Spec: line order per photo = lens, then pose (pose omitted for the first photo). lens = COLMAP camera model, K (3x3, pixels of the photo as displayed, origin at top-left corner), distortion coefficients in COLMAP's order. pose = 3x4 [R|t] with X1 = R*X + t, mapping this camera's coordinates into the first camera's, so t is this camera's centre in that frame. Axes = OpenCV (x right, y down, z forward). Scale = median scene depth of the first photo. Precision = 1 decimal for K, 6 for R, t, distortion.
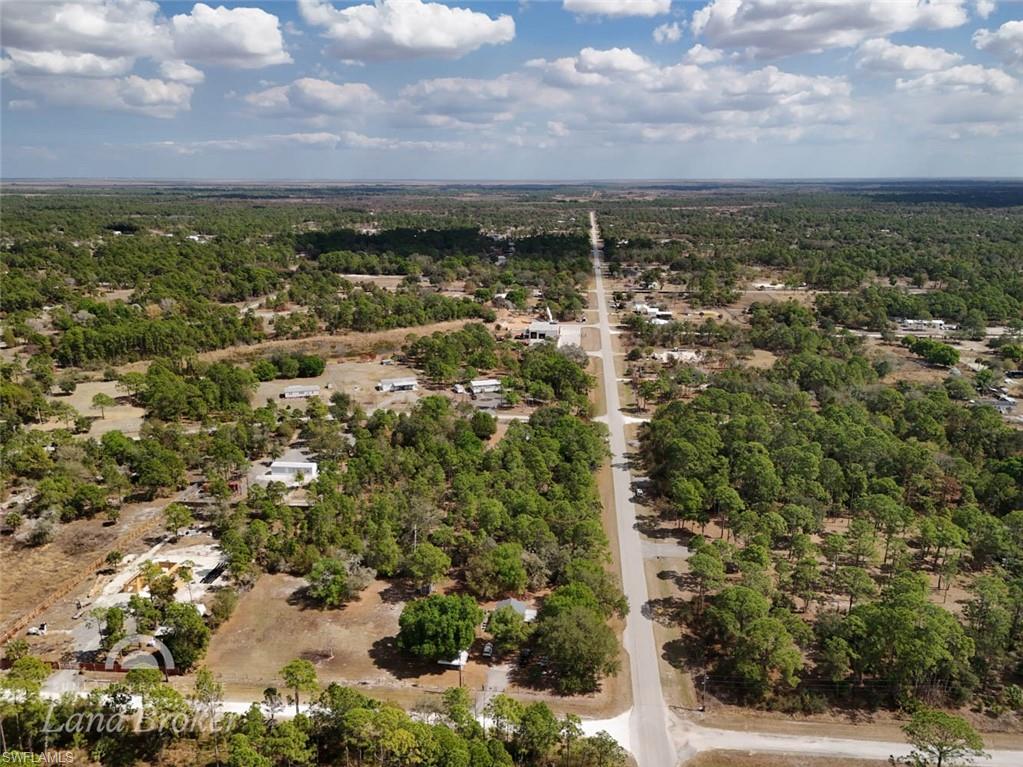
lens RADIAL K [[752.1, 0, 514.0], [0, 752.1, 390.9], [0, 0, 1]] dist [0.061624, -0.053570]
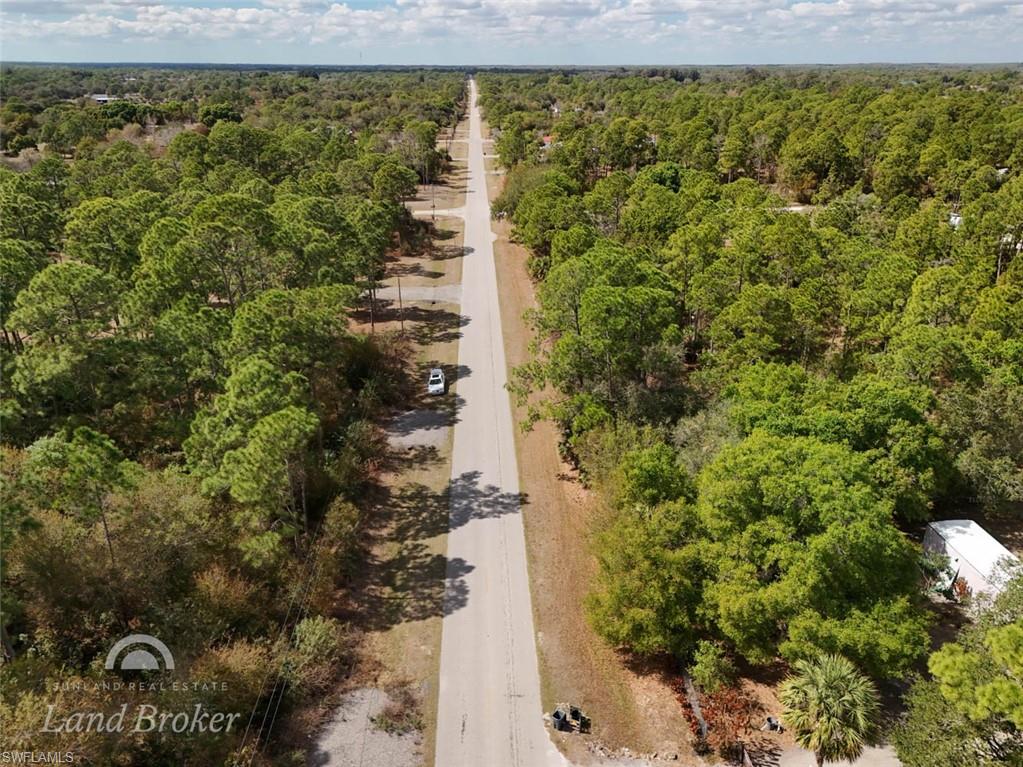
lens RADIAL K [[752.1, 0, 516.0], [0, 752.1, 390.2], [0, 0, 1]] dist [0.061624, -0.053570]
pose [[-0.989706, 0.057558, -0.131031, 0.272976], [-0.038723, 0.773712, 0.632353, -0.127123], [0.137778, 0.630918, -0.763518, 1.968611]]
